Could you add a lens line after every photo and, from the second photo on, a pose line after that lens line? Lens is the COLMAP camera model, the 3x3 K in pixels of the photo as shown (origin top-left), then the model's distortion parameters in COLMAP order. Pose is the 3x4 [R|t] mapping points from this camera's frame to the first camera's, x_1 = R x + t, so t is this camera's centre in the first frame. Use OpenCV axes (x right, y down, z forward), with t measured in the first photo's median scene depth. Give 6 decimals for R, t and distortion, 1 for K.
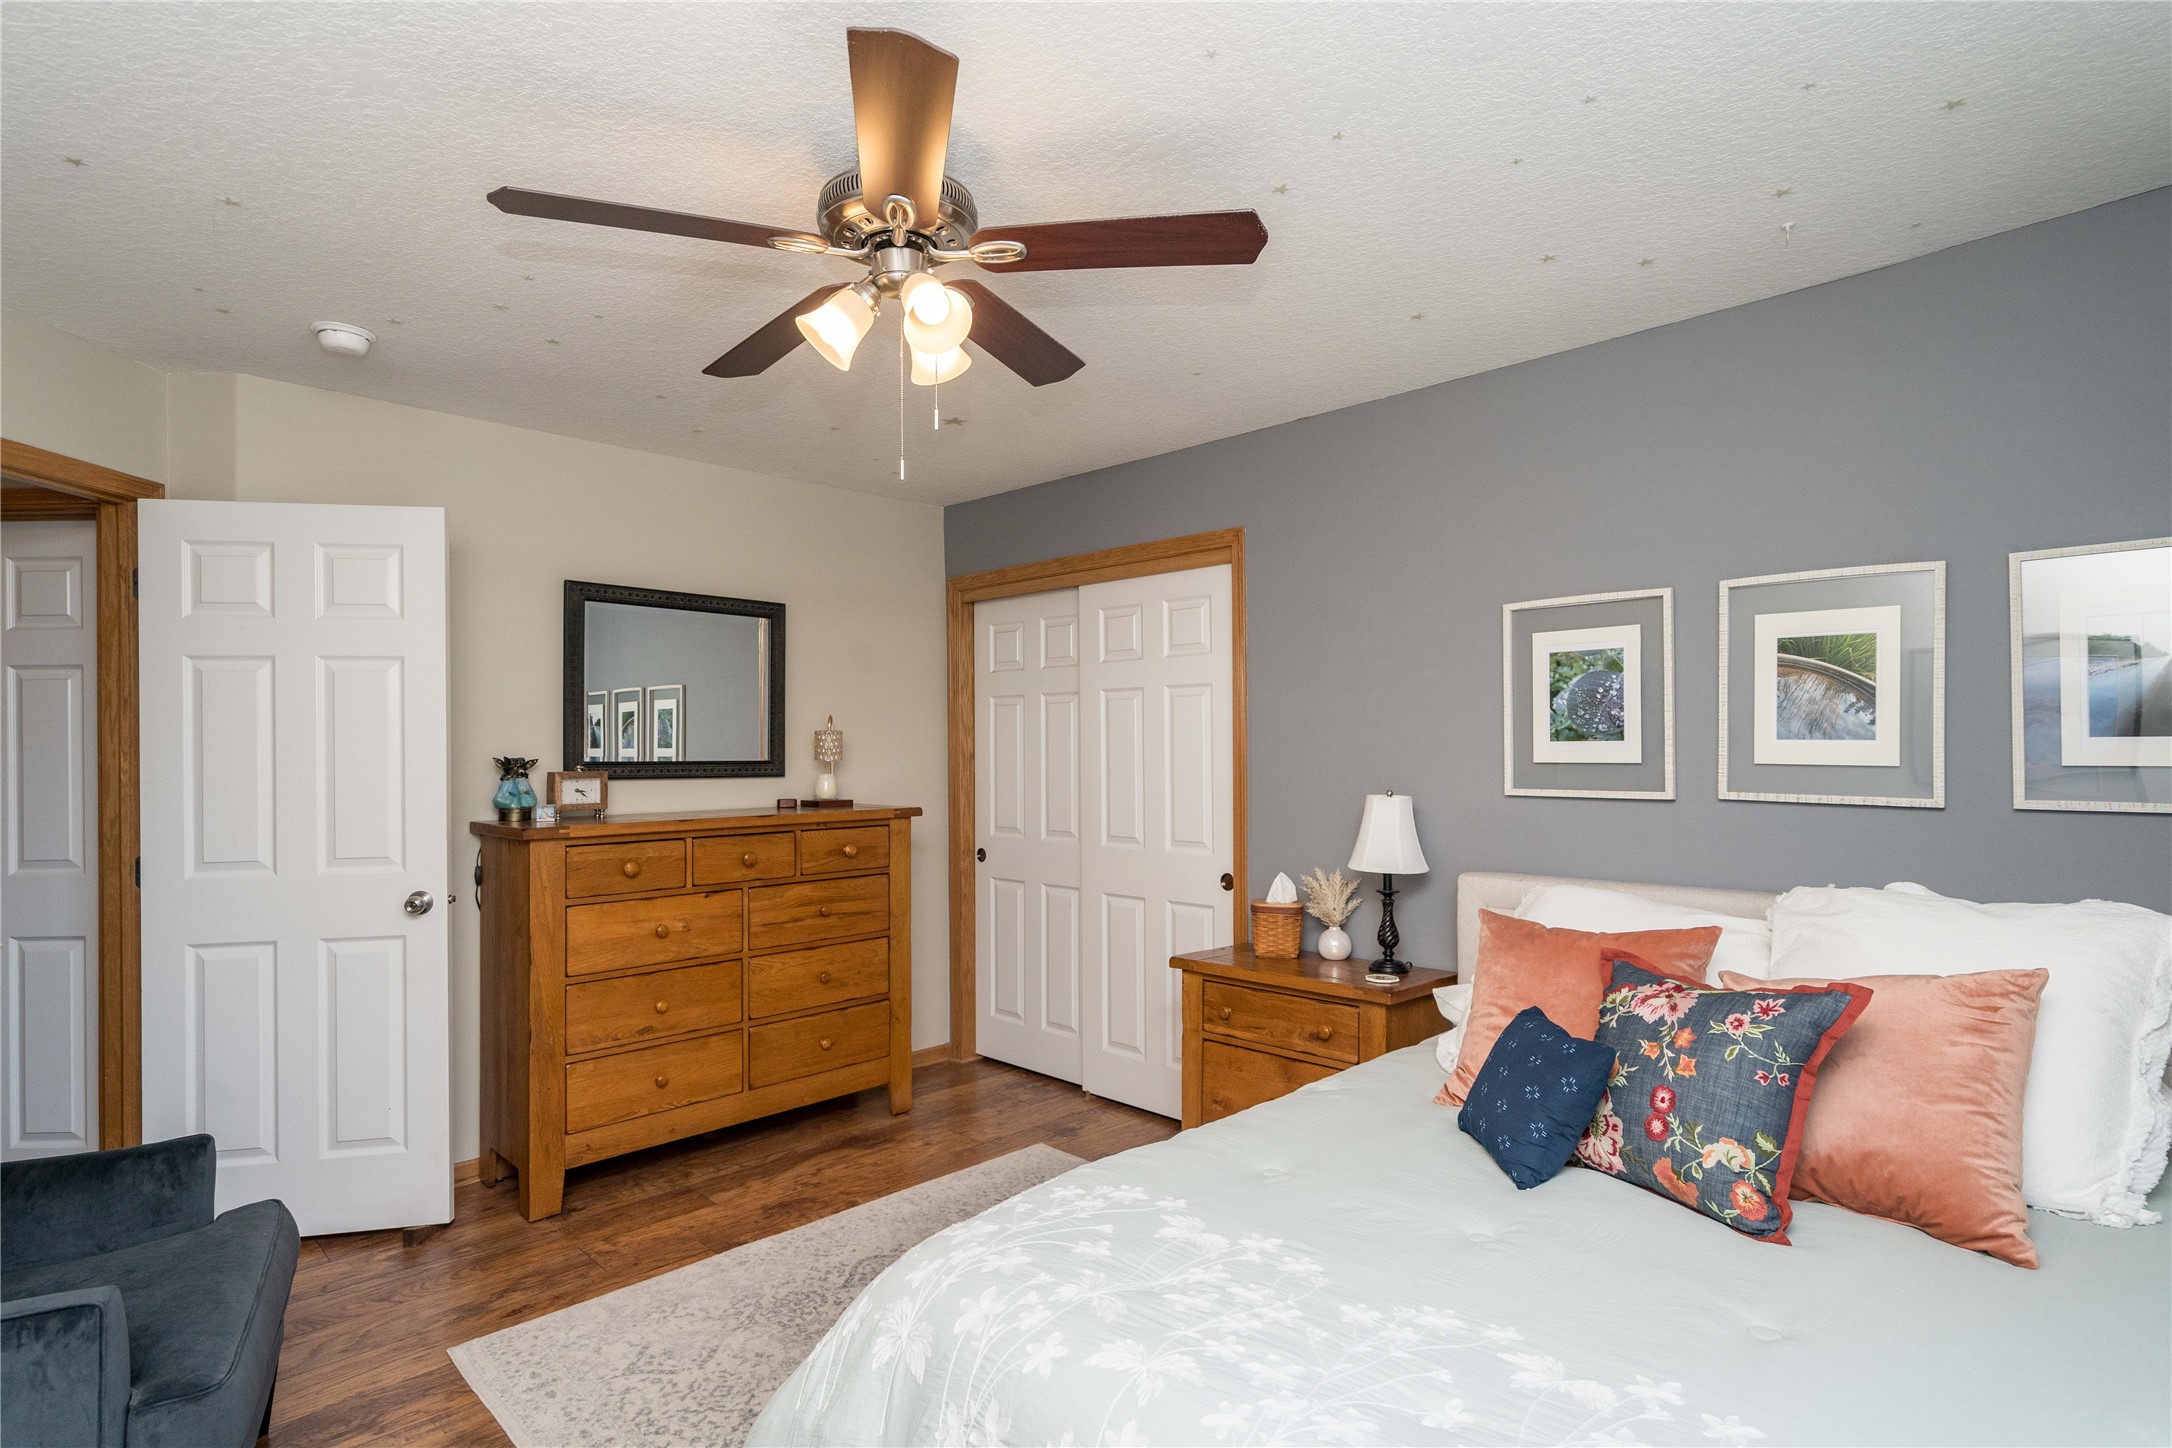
lens RADIAL K [[1089.2, 0, 1100.5], [0, 1089.2, 742.2], [0, 0, 1]] dist [-0.003539, -0.000158]
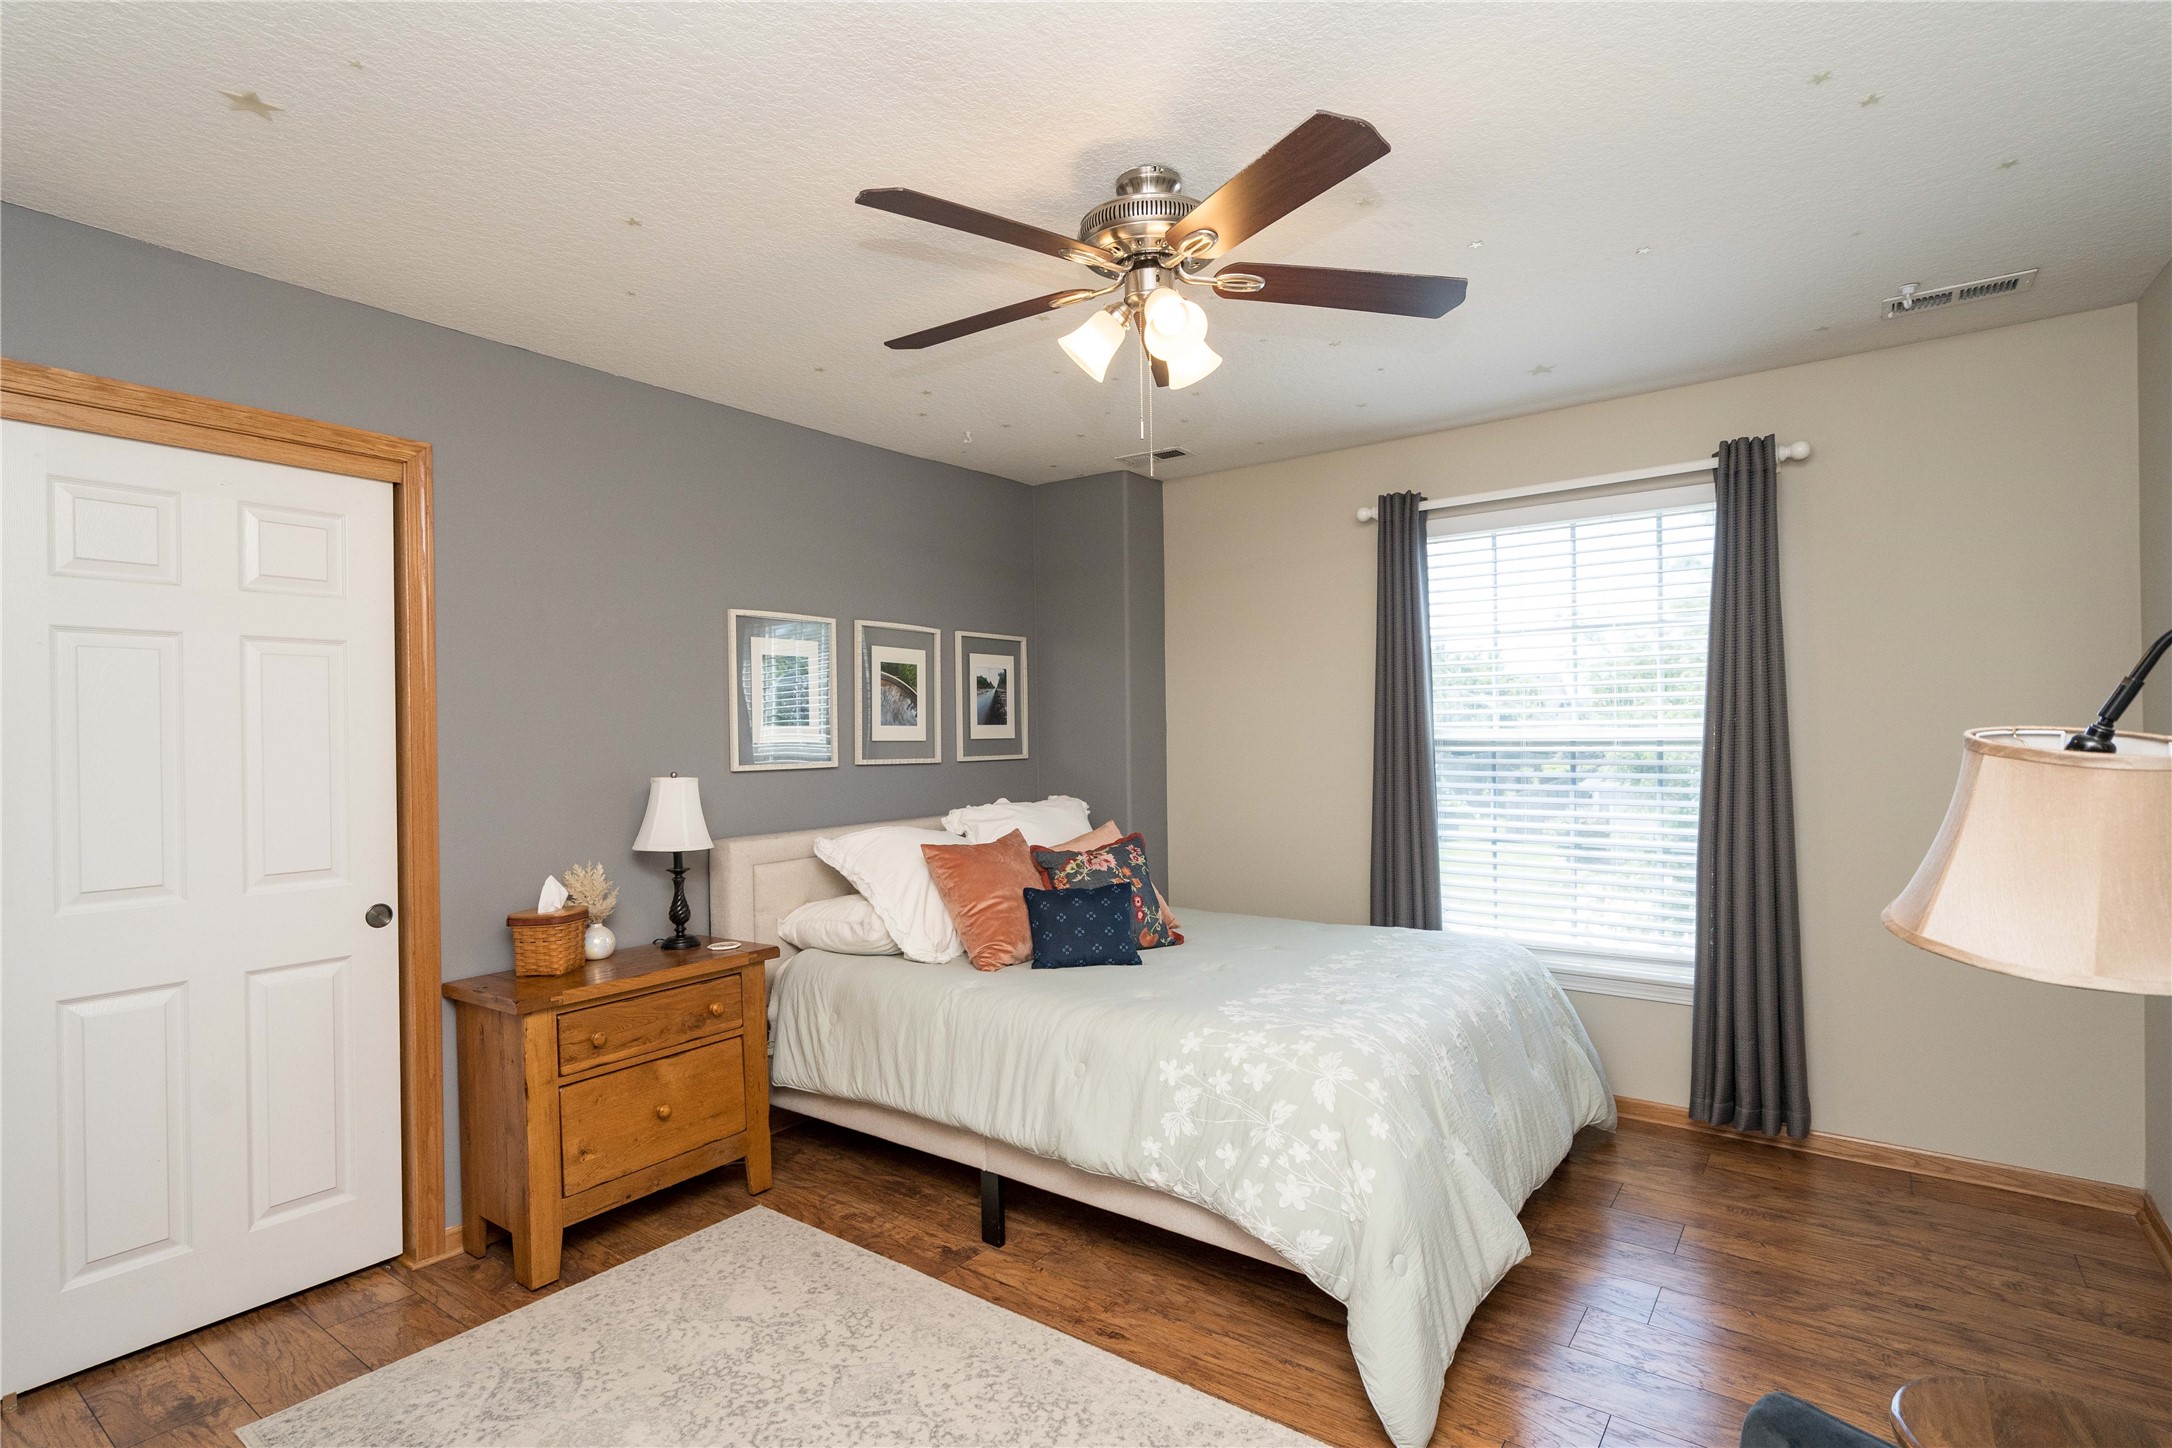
lens RADIAL K [[1010.7, 0, 1099.8], [0, 1010.7, 727.8], [0, 0, 1]] dist [0.010297, -0.000033]
pose [[-0.121594, 0.005052, 0.992567, -0.886870], [0.001911, 0.999986, -0.004856, 0.009042], [-0.992578, 0.001307, -0.121602, 0.860177]]
